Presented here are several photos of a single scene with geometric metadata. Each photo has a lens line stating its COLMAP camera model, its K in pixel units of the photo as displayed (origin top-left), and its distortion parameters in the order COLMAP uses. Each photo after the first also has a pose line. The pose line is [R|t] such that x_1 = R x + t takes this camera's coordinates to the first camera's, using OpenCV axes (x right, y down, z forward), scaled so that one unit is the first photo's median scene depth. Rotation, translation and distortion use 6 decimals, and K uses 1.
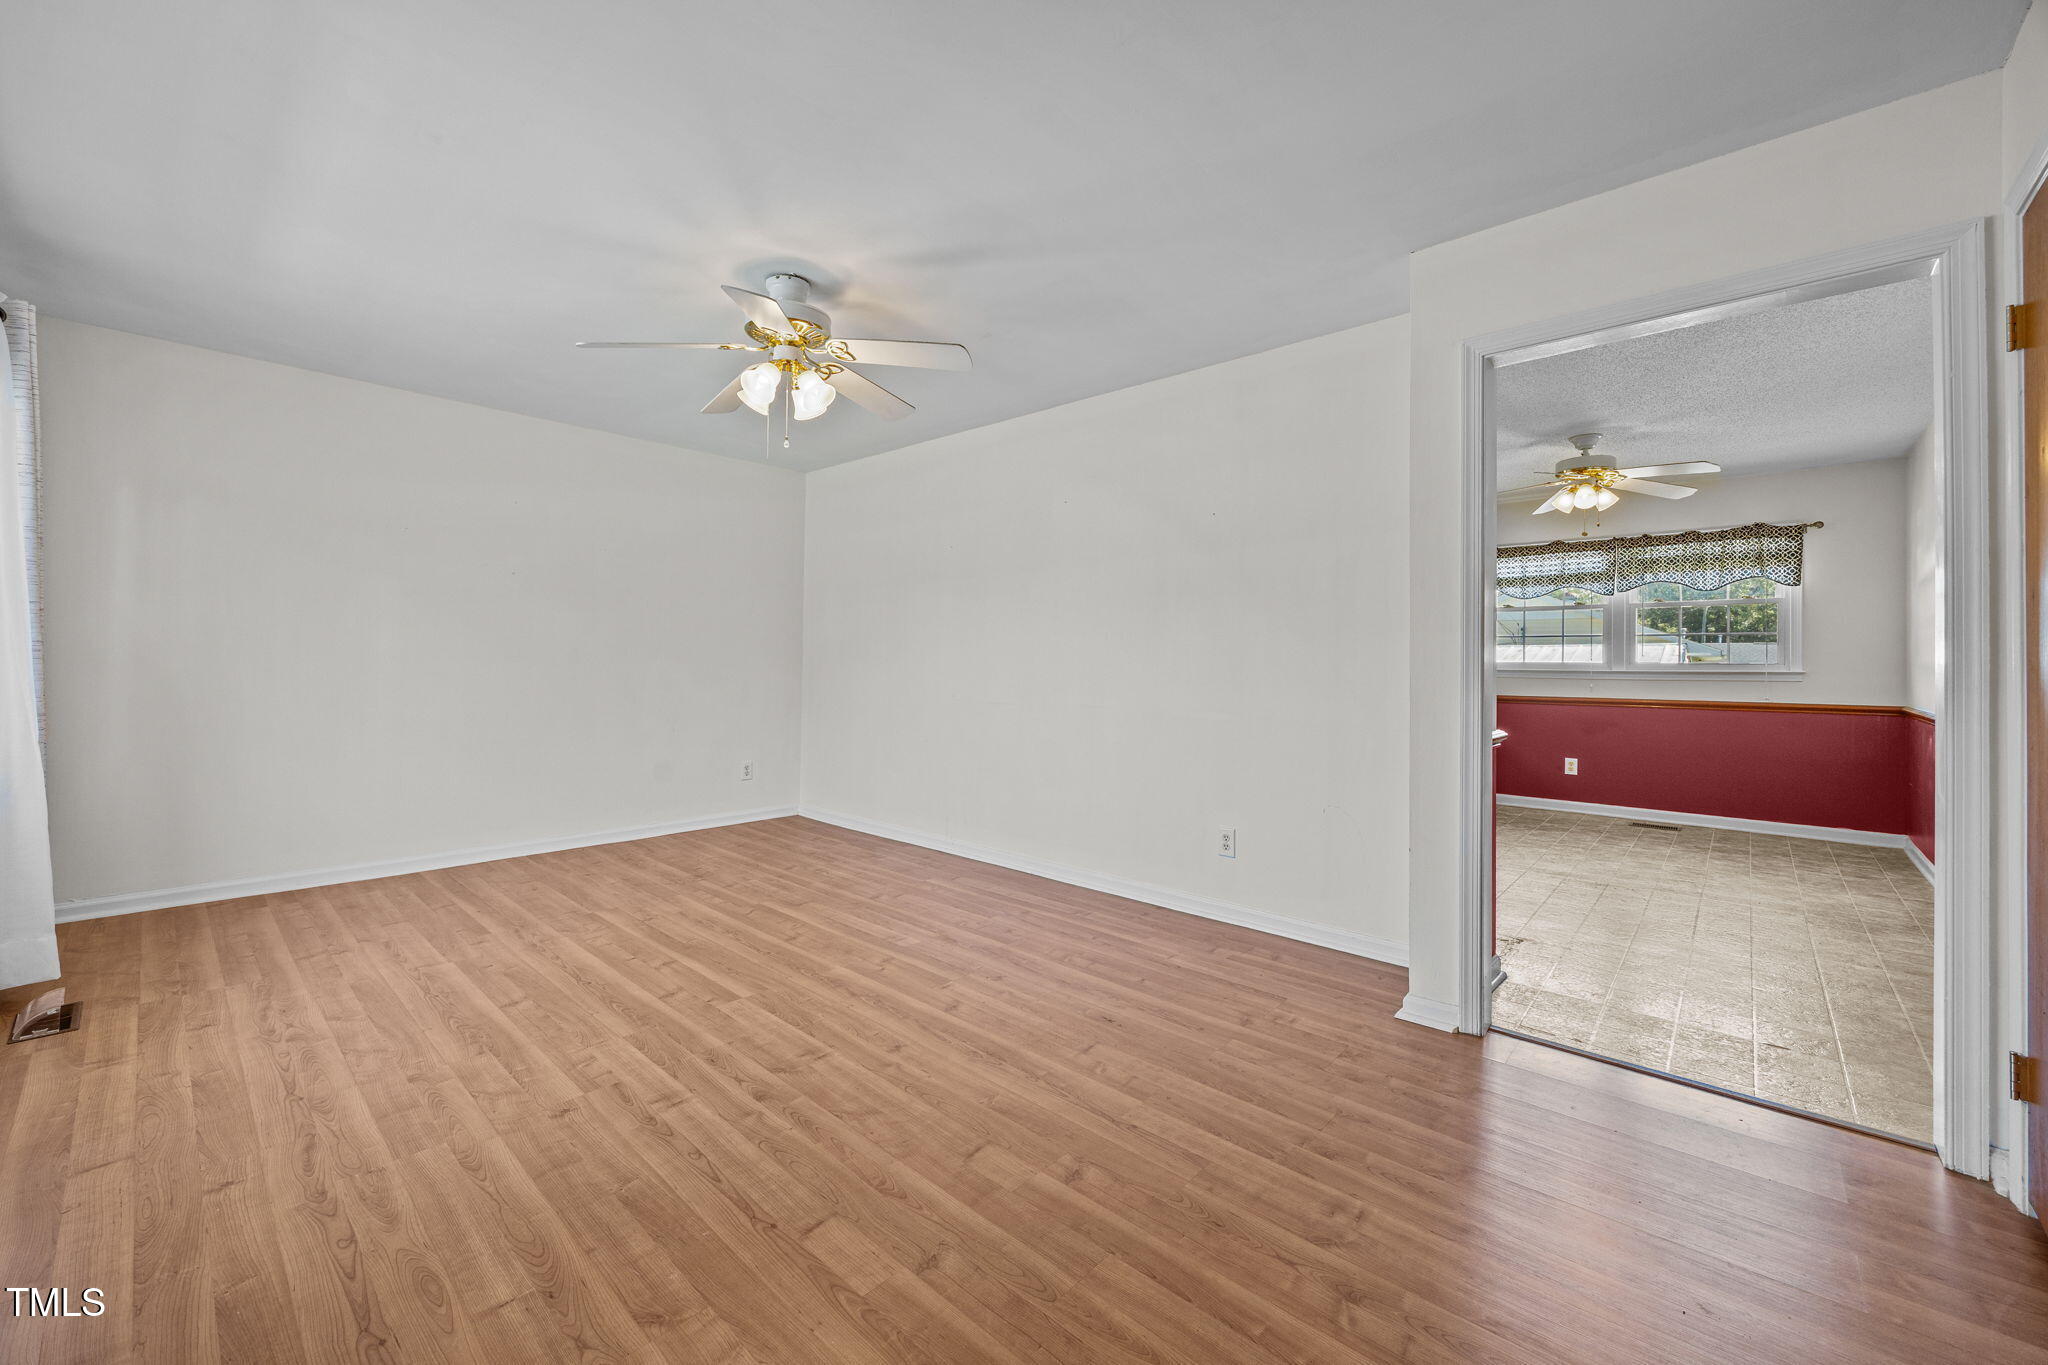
lens RADIAL K [[792.4, 0, 1026.6], [0, 792.4, 661.6], [0, 0, 1]] dist [-0.002046, -0.000091]
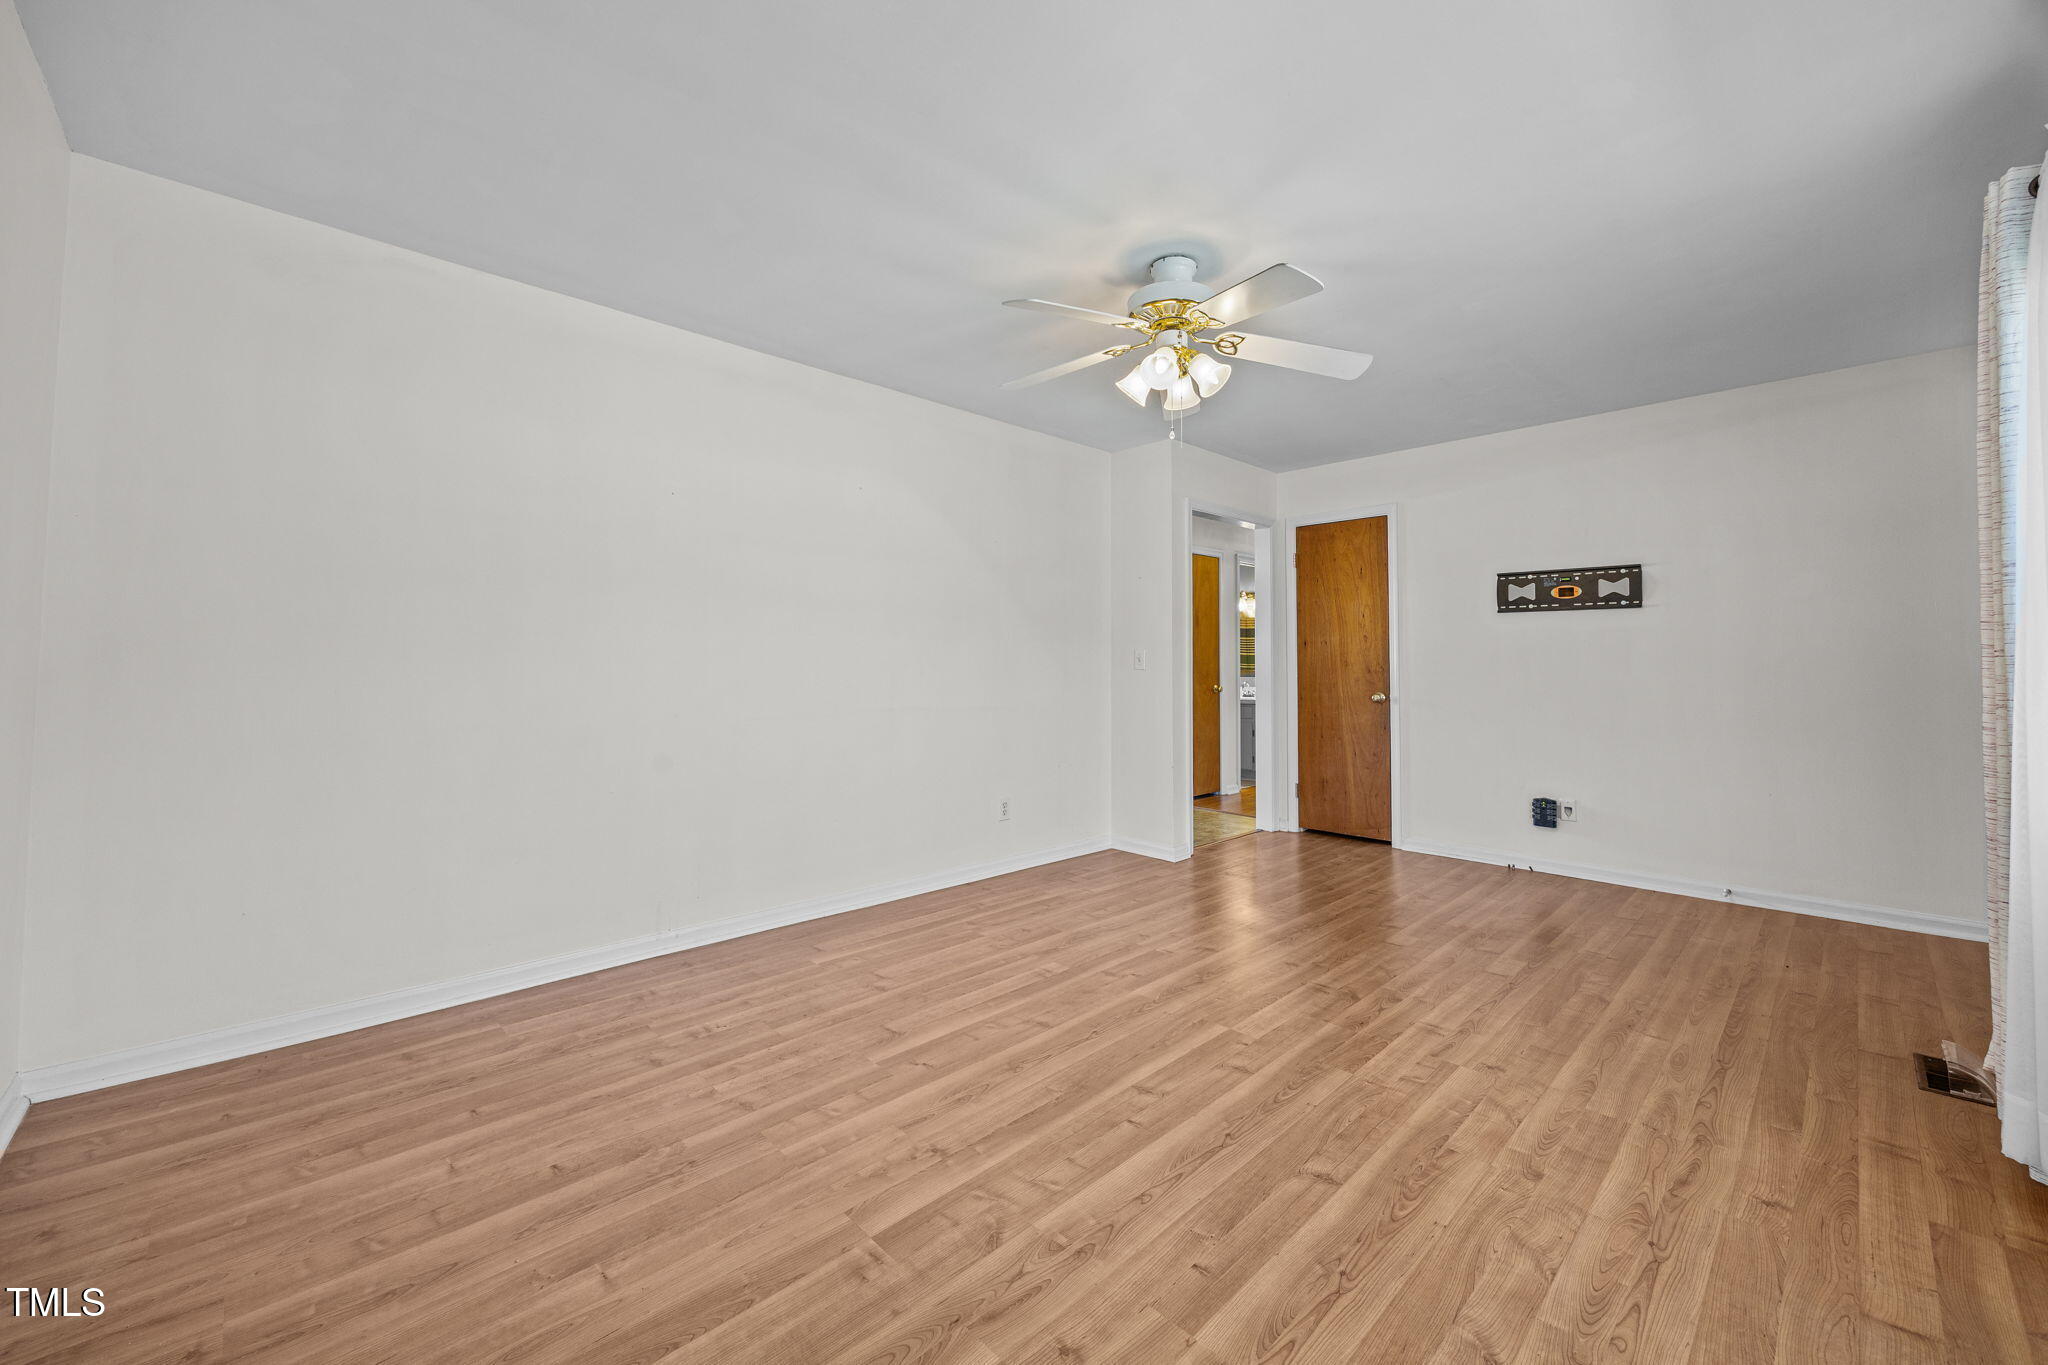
lens RADIAL K [[792.4, 0, 1019.6], [0, 792.4, 684.5], [0, 0, 1]] dist [-0.002046, -0.000091]
pose [[0.082147, -0.036790, 0.995941, -1.321716], [-0.002638, 0.999307, 0.037132, -0.015676], [-0.996617, -0.005678, 0.081993, 1.196660]]
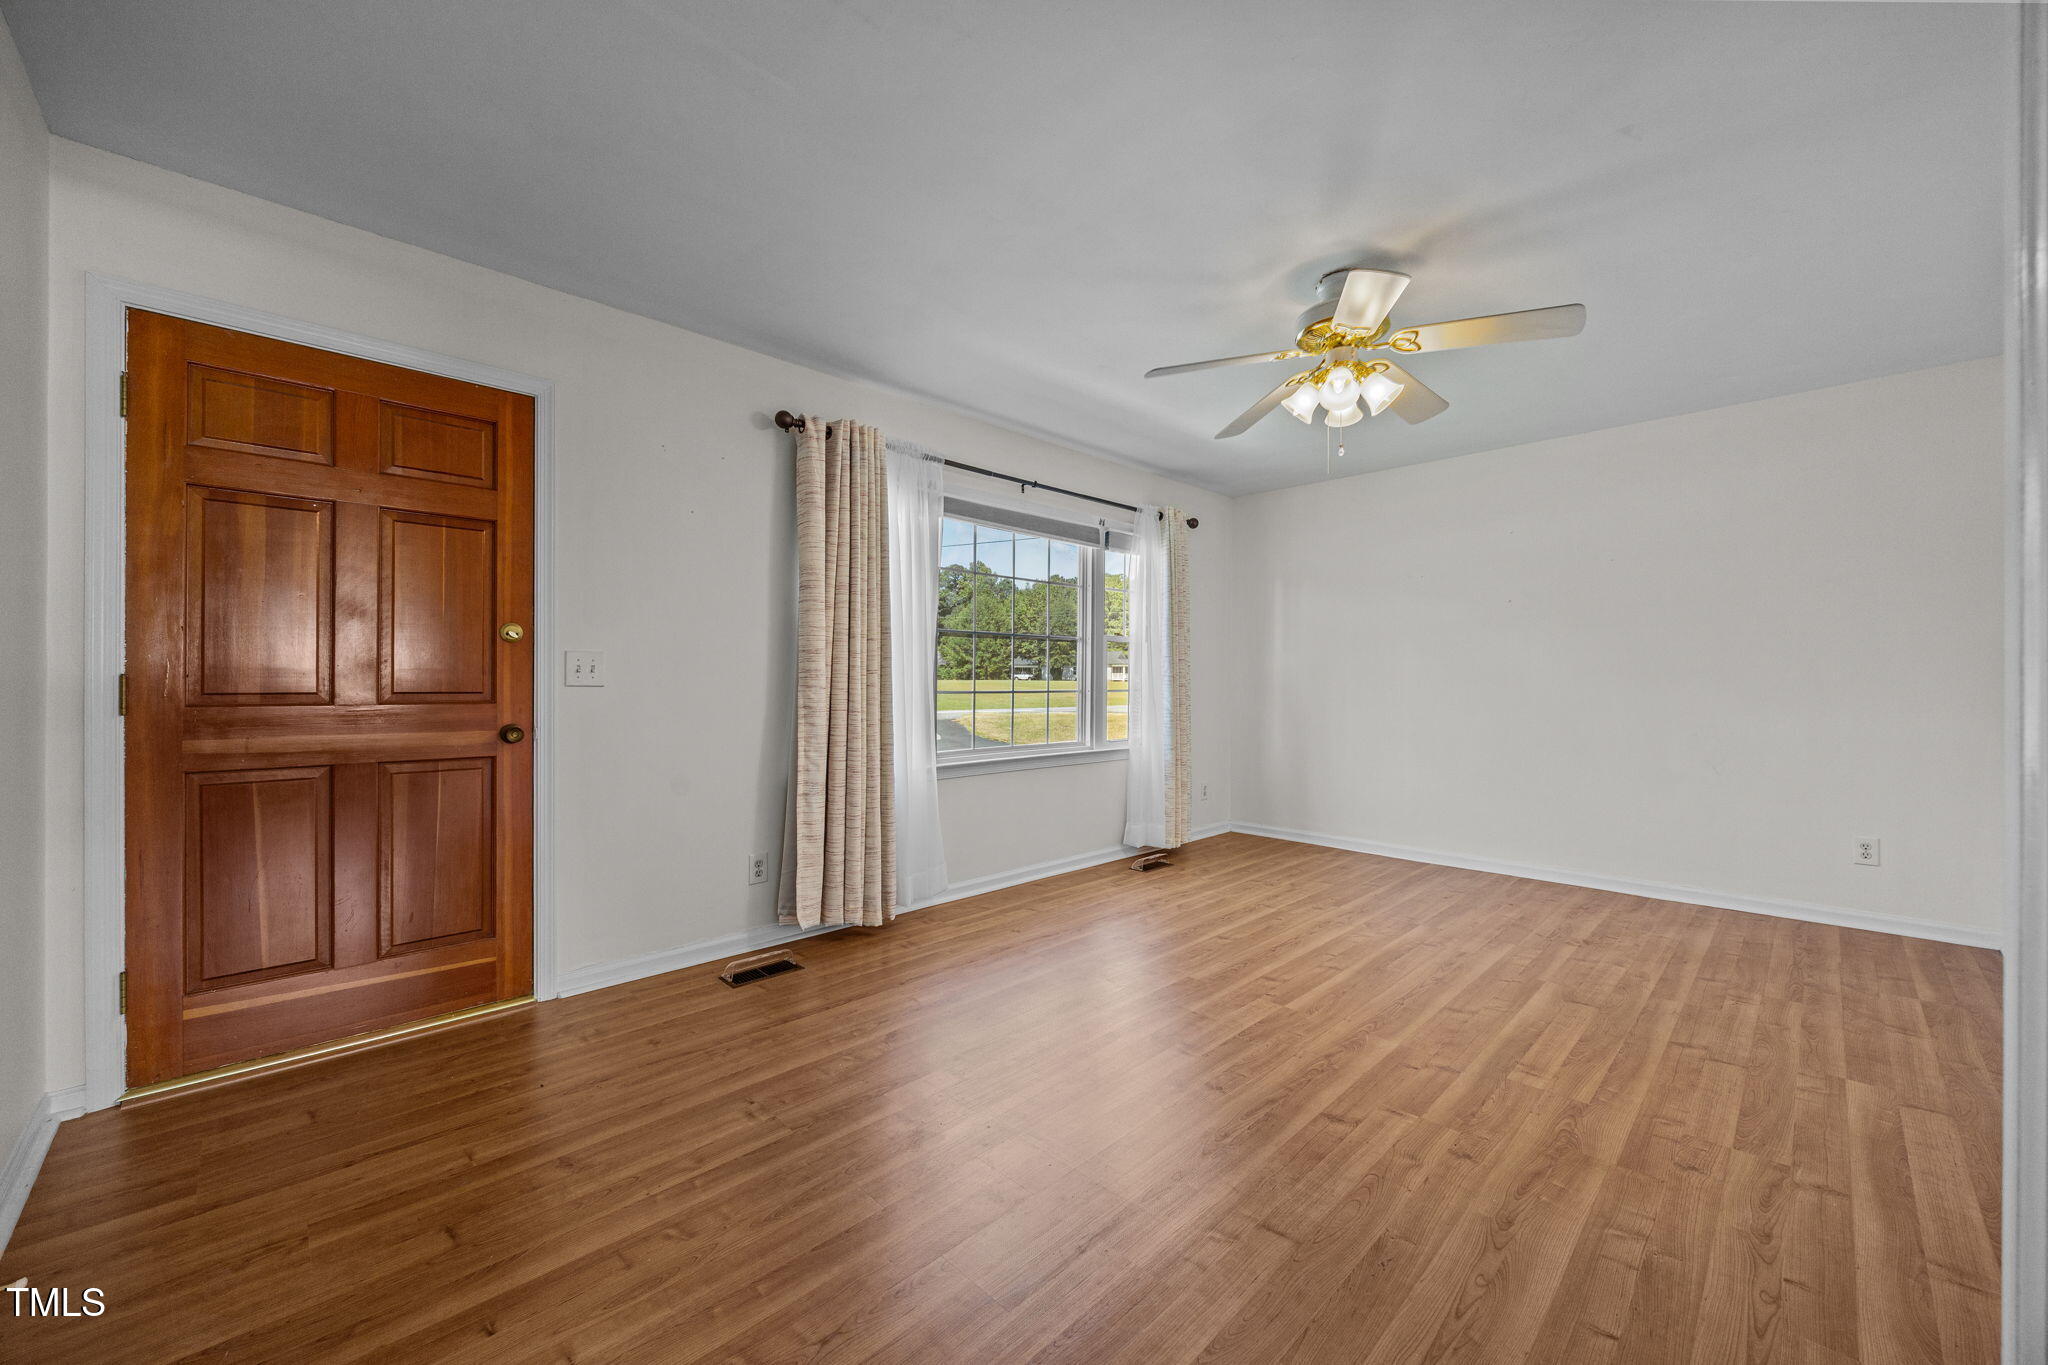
lens RADIAL K [[792.4, 0, 1036.8], [0, 792.4, 672.0], [0, 0, 1]] dist [-0.002046, -0.000091]
pose [[-0.052813, -0.025672, -0.998274, 0.716742], [-0.000871, 0.999670, -0.025662, 0.015642], [0.998604, -0.000486, -0.052818, 0.747745]]
